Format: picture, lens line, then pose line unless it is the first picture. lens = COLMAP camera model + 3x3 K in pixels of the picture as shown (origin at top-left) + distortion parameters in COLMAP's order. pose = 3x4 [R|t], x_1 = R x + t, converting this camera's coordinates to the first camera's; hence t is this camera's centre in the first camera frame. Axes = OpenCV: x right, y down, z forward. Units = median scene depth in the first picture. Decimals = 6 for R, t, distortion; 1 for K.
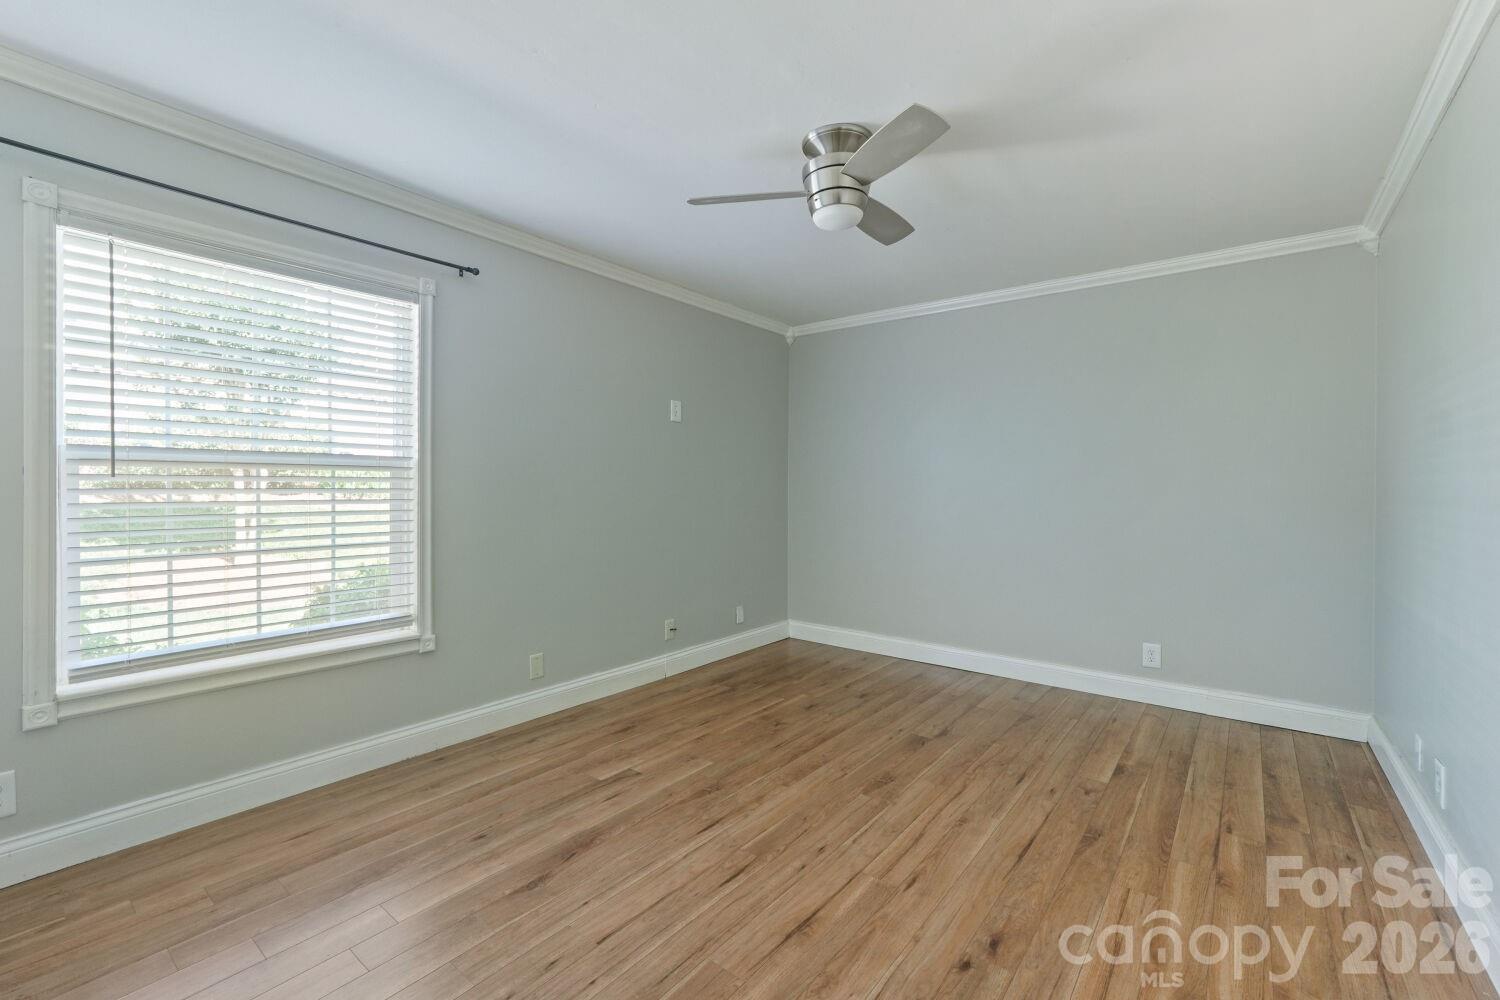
lens RADIAL K [[631.8, 0, 754.3], [0, 631.8, 491.9], [0, 0, 1]] dist [-0.014081, 0.003870]
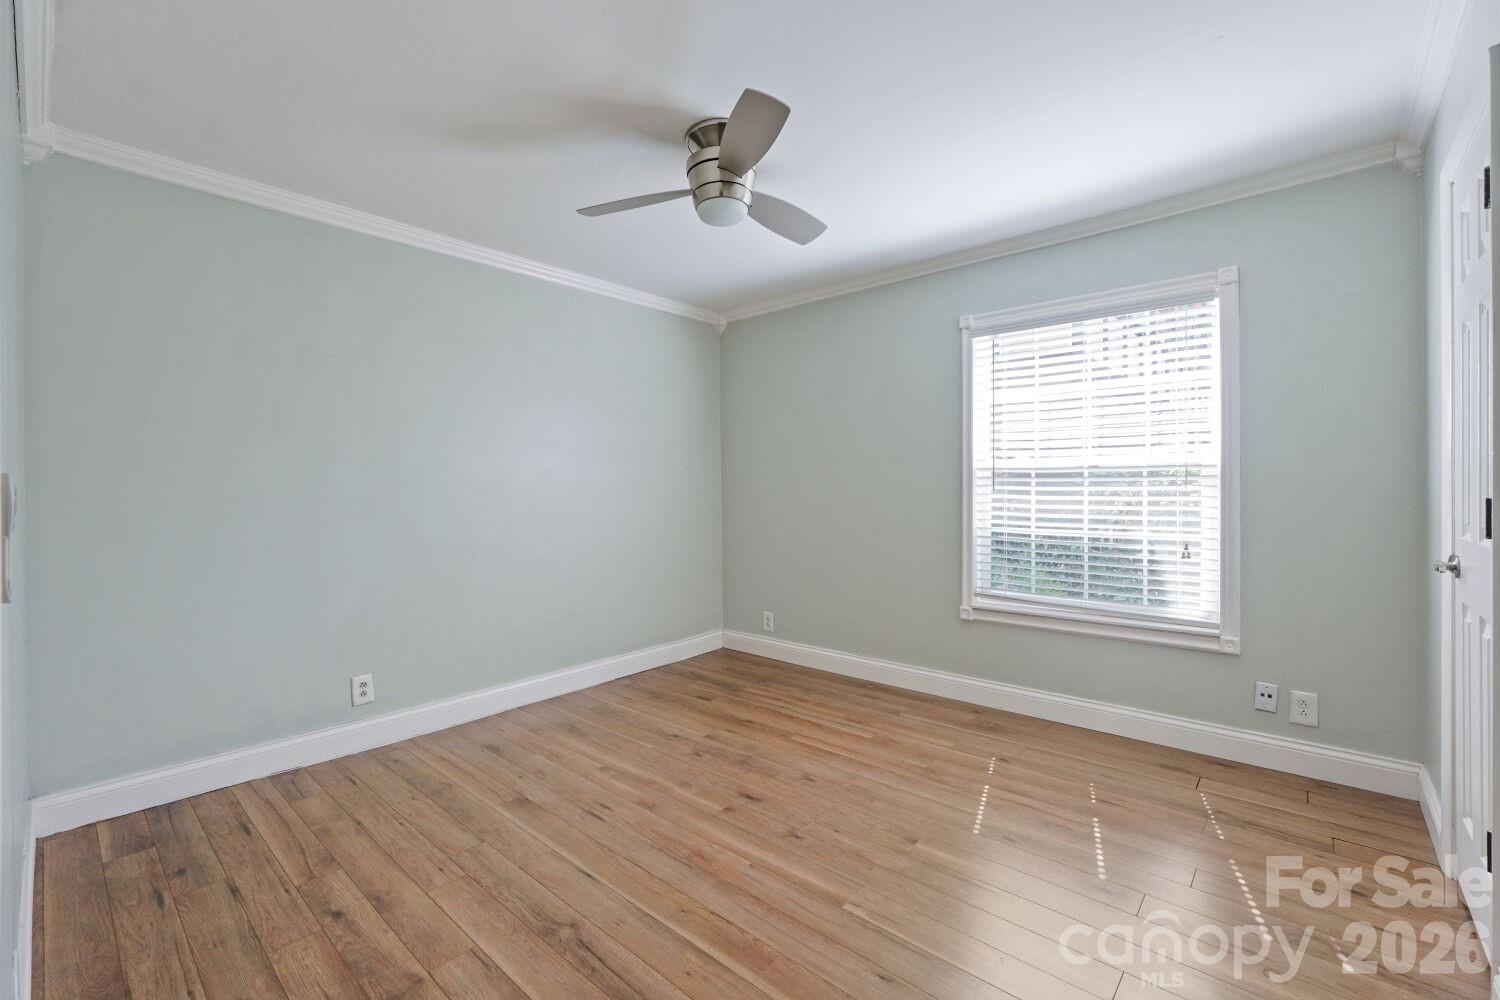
lens RADIAL K [[631.8, 0, 745.0], [0, 631.8, 489.0], [0, 0, 1]] dist [-0.014081, 0.003870]
pose [[-0.067654, -0.001026, -0.997708, 0.489699], [0.001639, 0.999998, -0.001139, 0.000591], [0.997707, -0.001712, -0.067652, 0.328587]]
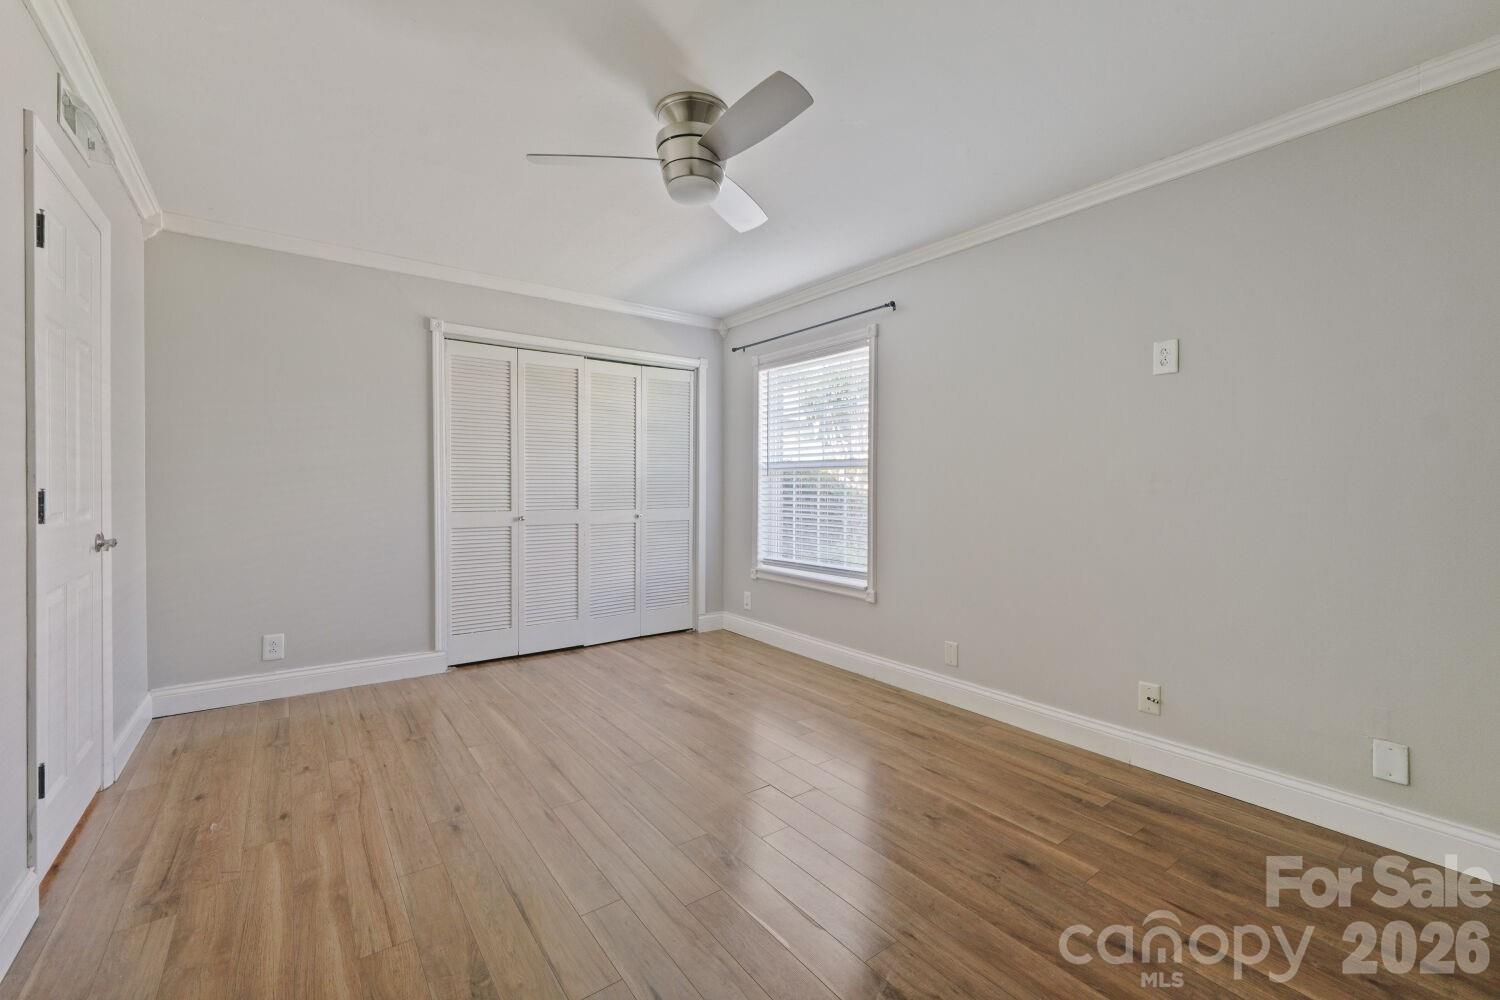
lens RADIAL K [[631.8, 0, 751.8], [0, 631.8, 484.7], [0, 0, 1]] dist [-0.014081, 0.003870]
pose [[-0.263008, -0.003277, -0.964788, 0.858714], [-0.009895, 0.999951, -0.000699, 0.006704], [0.964743, 0.009363, -0.263028, 1.122057]]
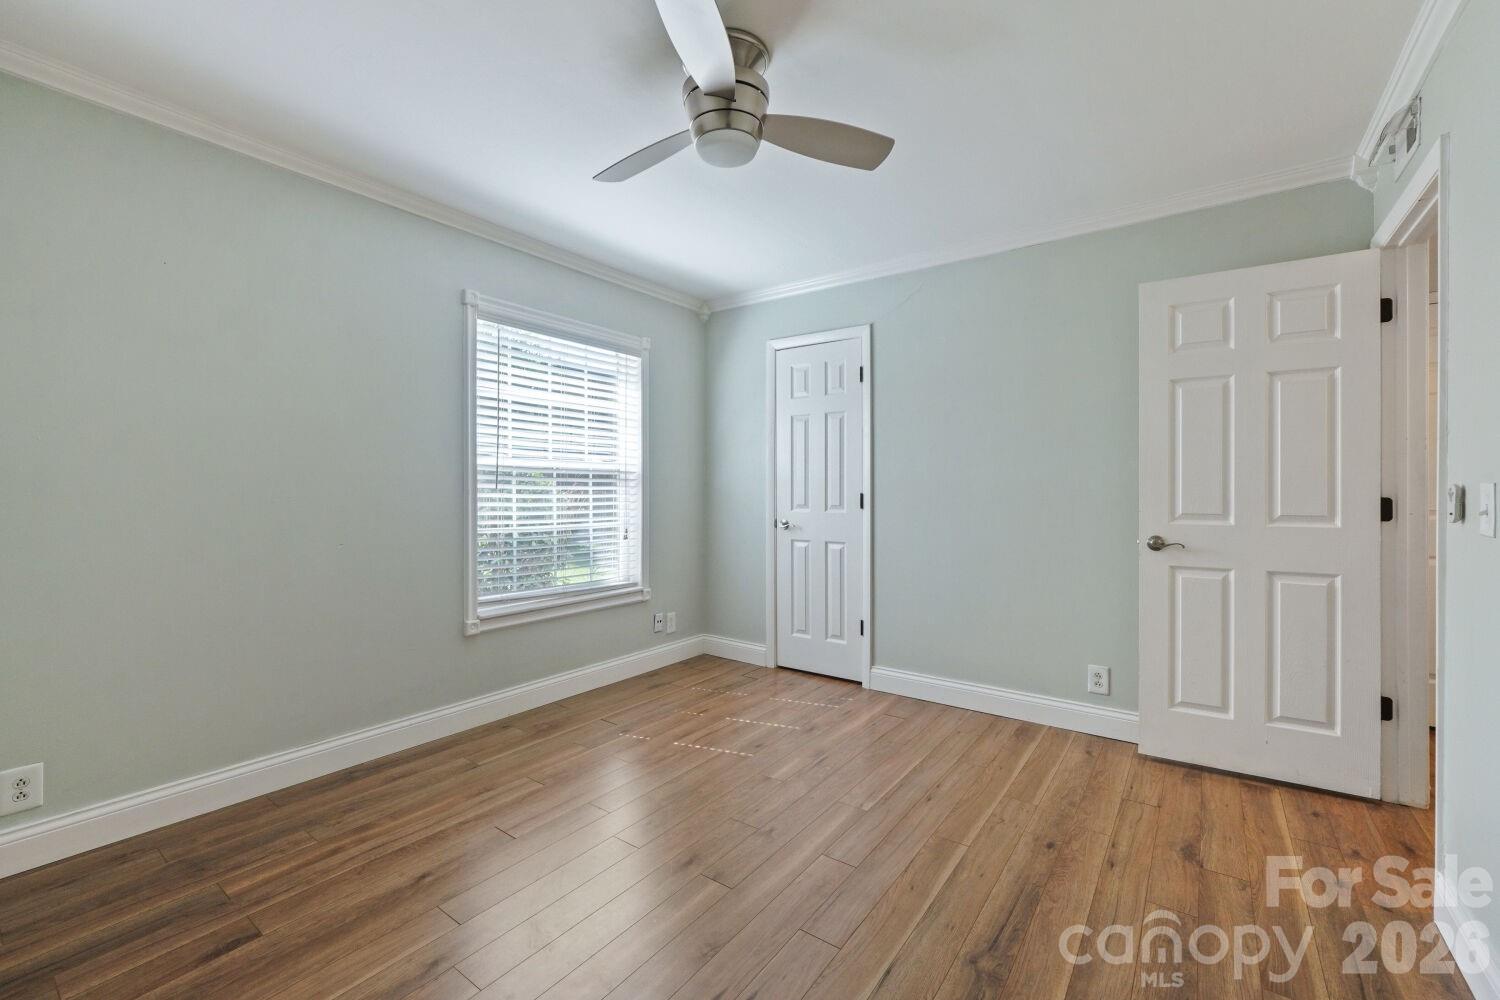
lens RADIAL K [[631.8, 0, 753.5], [0, 631.8, 493.6], [0, 0, 1]] dist [-0.014081, 0.003870]
pose [[0.999316, 0.006761, 0.036347, -0.335179], [-0.006955, 0.999962, 0.005205, 0.001522], [-0.036310, -0.005454, 0.999326, -0.439657]]
